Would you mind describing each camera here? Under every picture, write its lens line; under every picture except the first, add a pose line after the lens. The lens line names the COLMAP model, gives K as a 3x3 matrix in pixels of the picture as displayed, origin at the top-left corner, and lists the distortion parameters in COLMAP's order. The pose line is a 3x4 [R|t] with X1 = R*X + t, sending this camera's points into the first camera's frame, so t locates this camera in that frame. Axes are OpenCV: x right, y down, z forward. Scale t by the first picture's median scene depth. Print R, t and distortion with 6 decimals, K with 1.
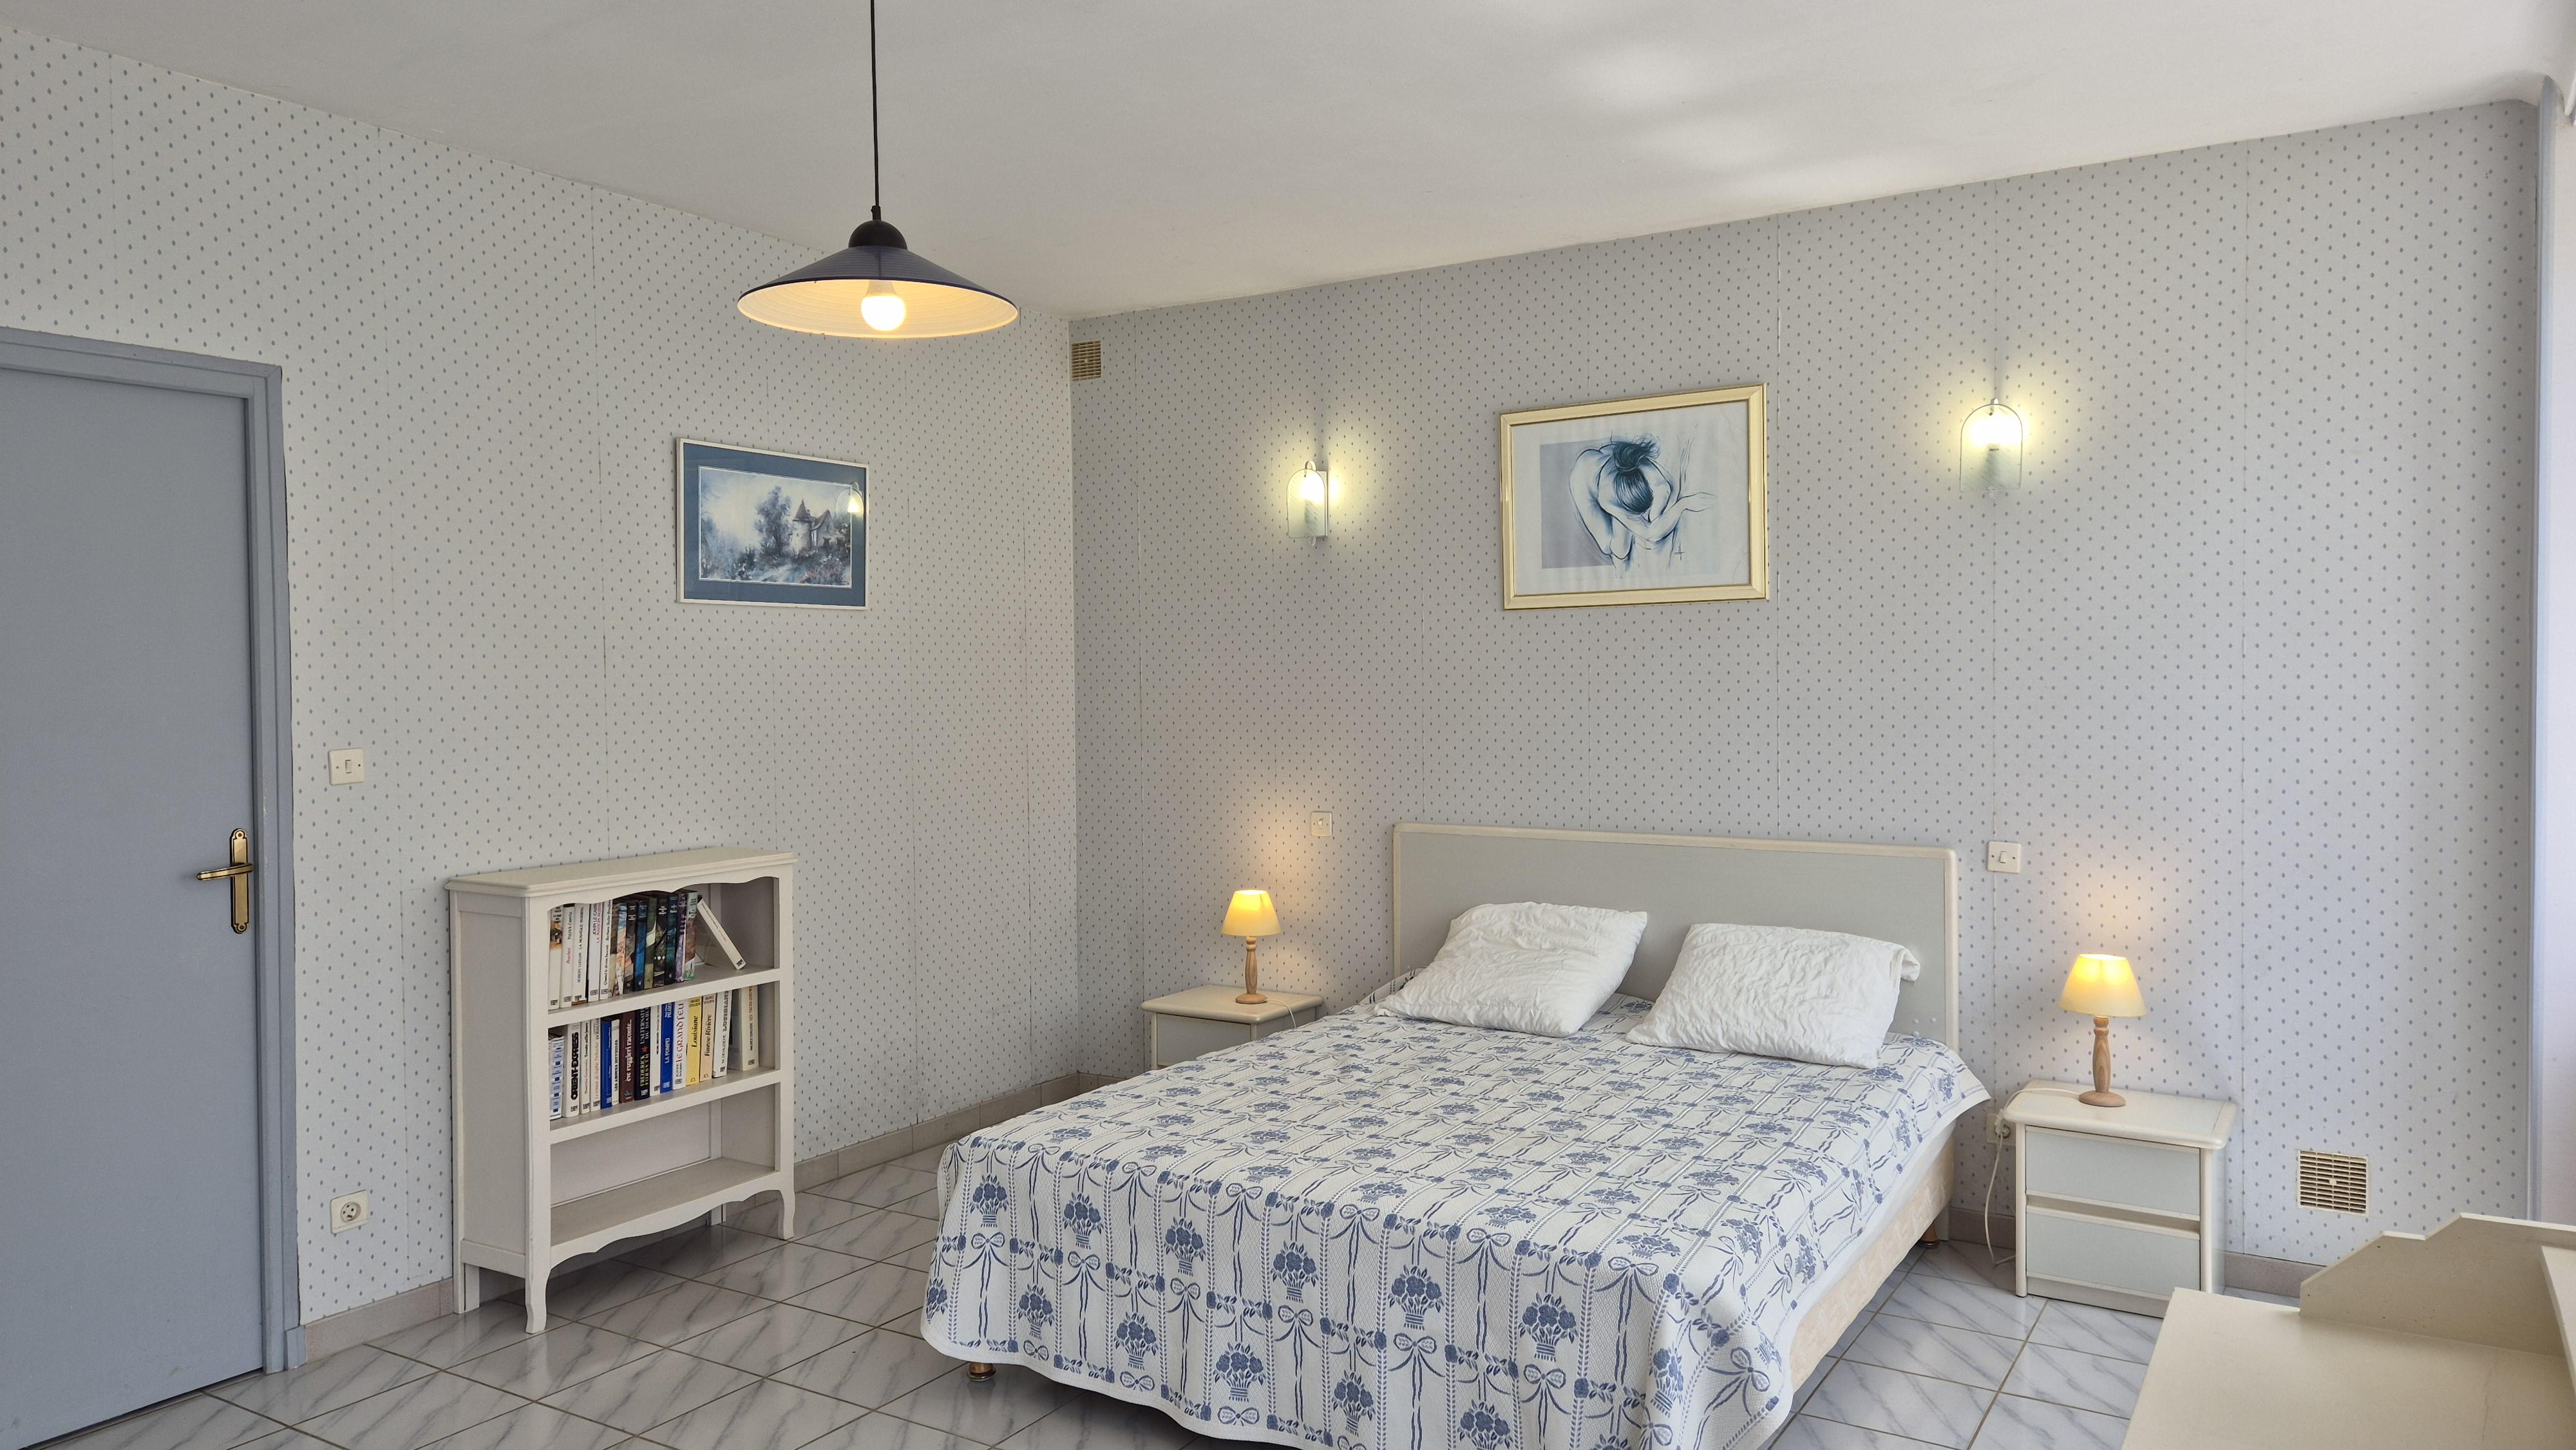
lens RADIAL K [[1715.8, 0, 1276.5], [0, 1715.8, 706.9], [0, 0, 1]] dist [0.088562, -0.072792]
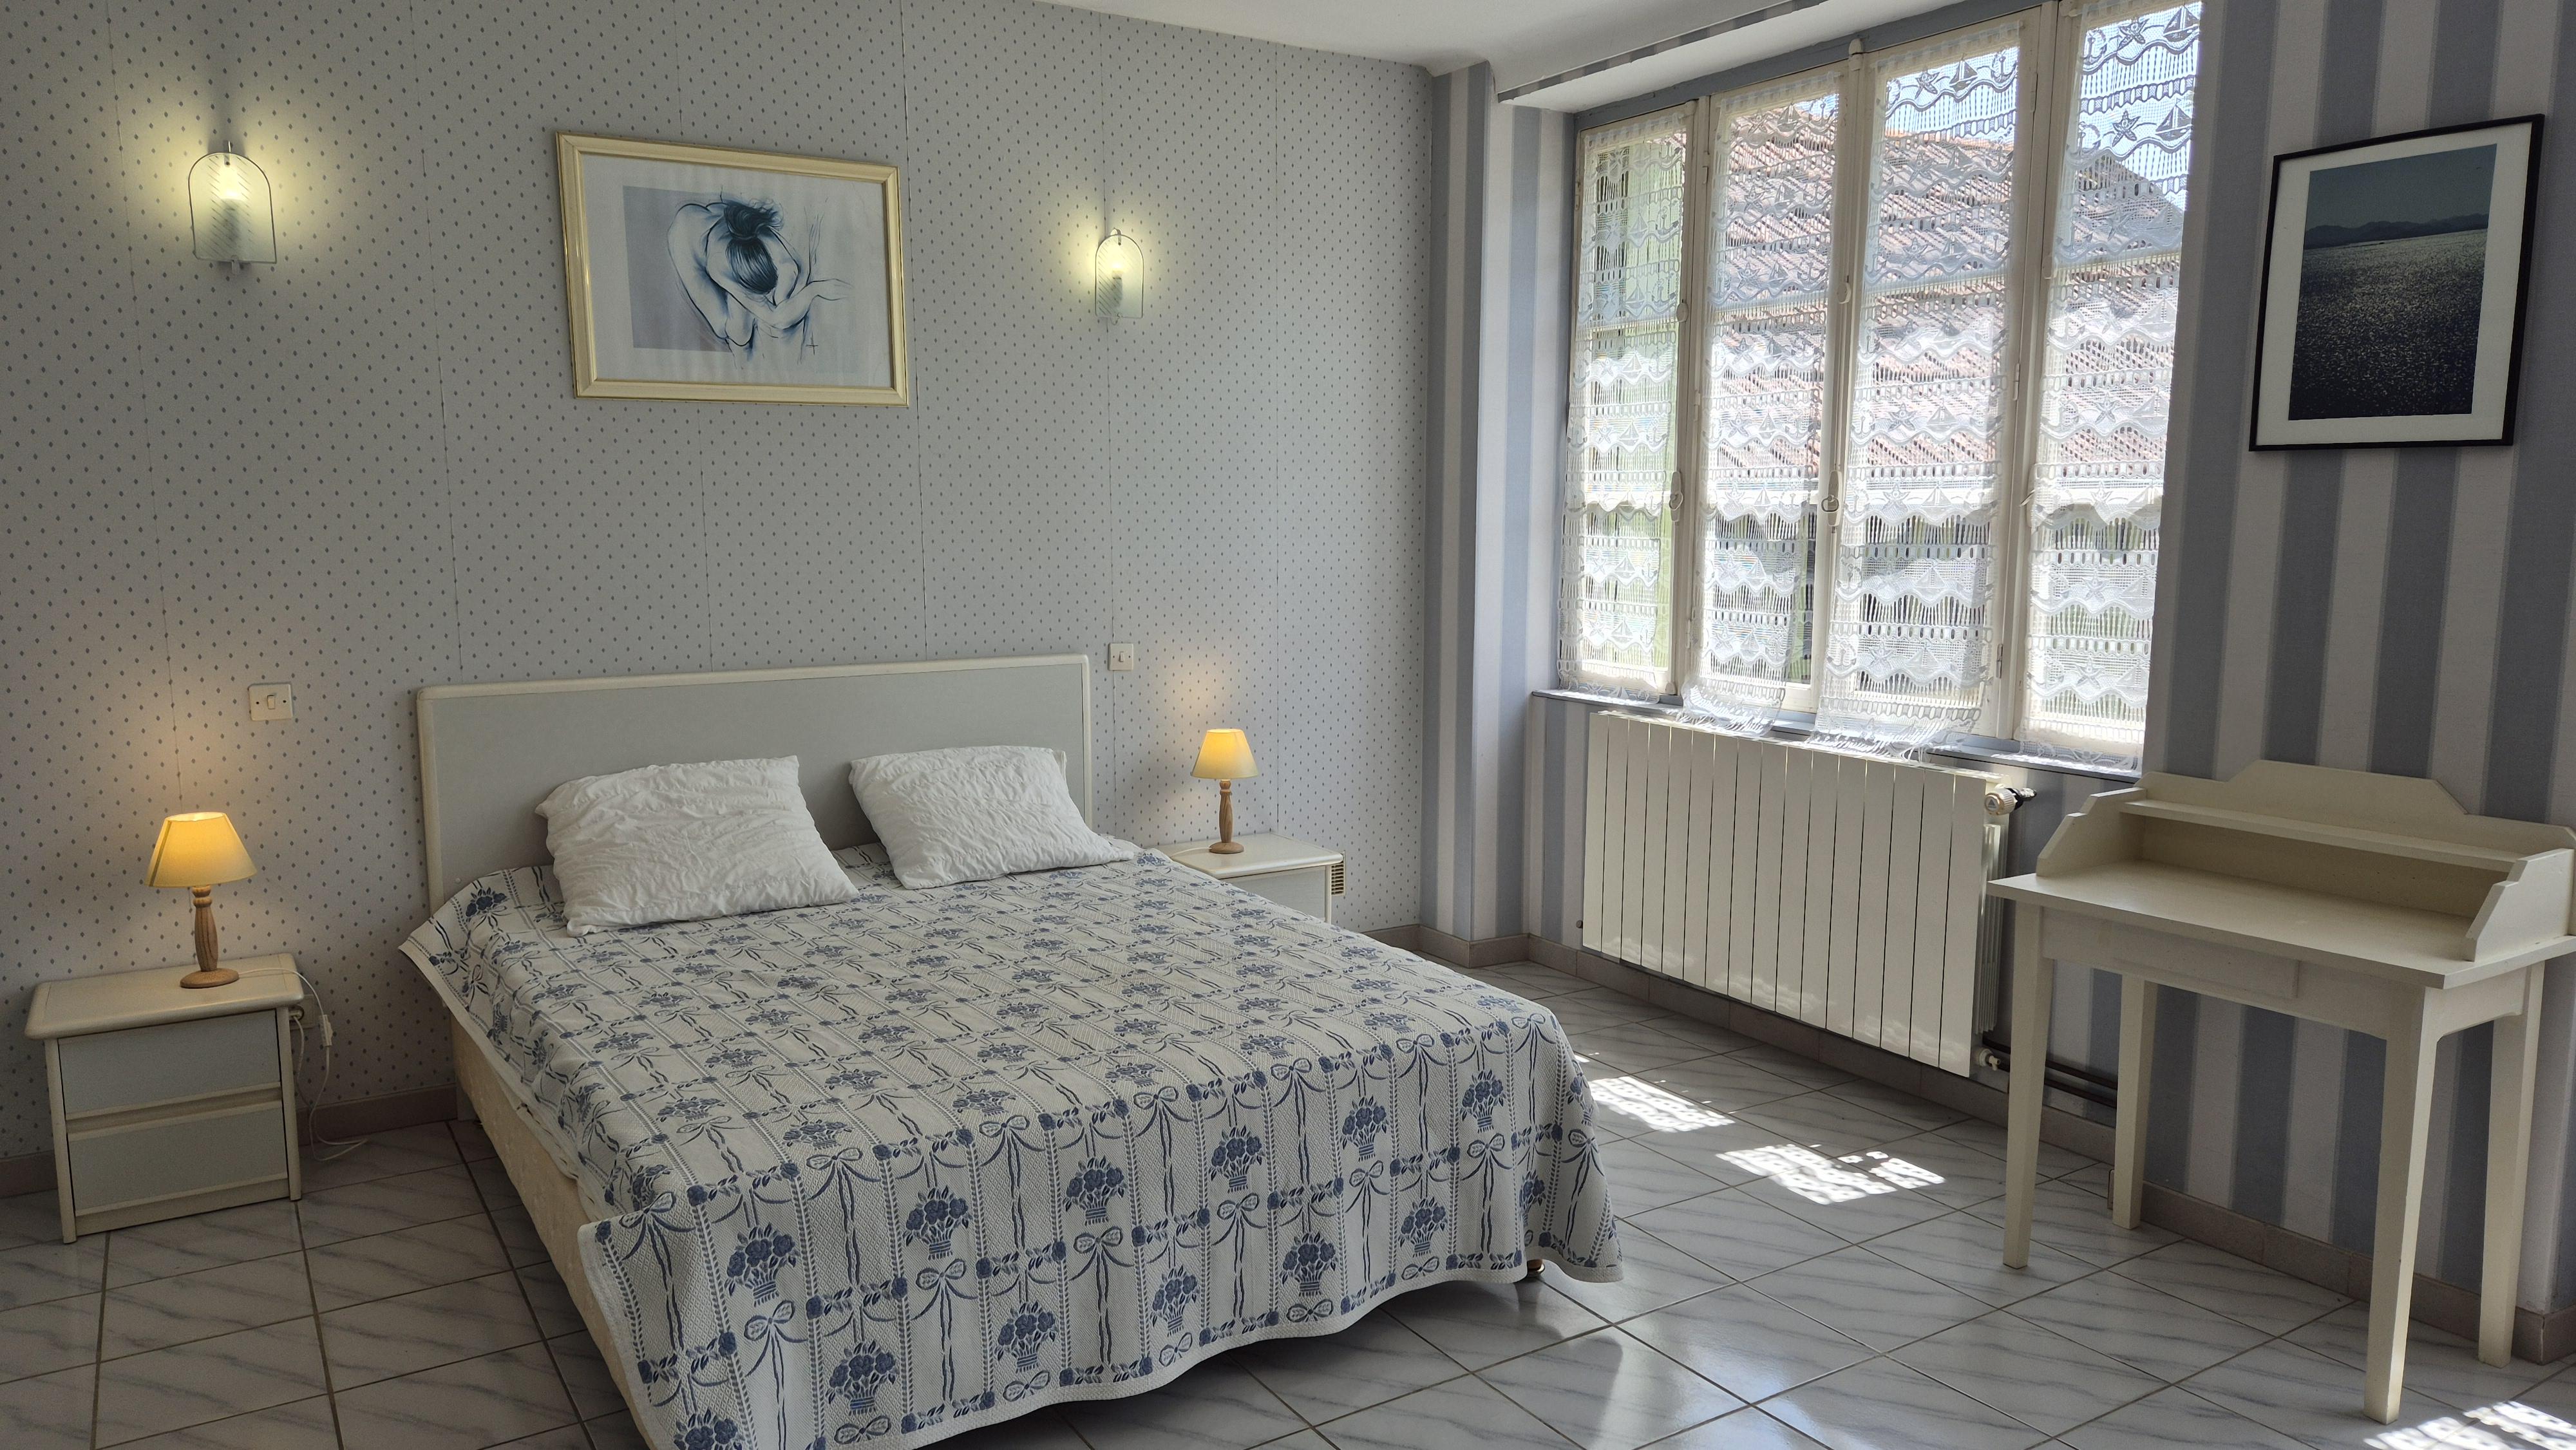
lens RADIAL K [[1739.6, 0, 1288.0], [0, 1739.6, 725.0], [0, 0, 1]] dist [0.087176, -0.085226]
pose [[0.419561, -0.110274, 0.901004, -0.543863], [0.012551, 0.993203, 0.115715, 0.002567], [-0.907640, -0.037241, 0.418093, 0.438936]]
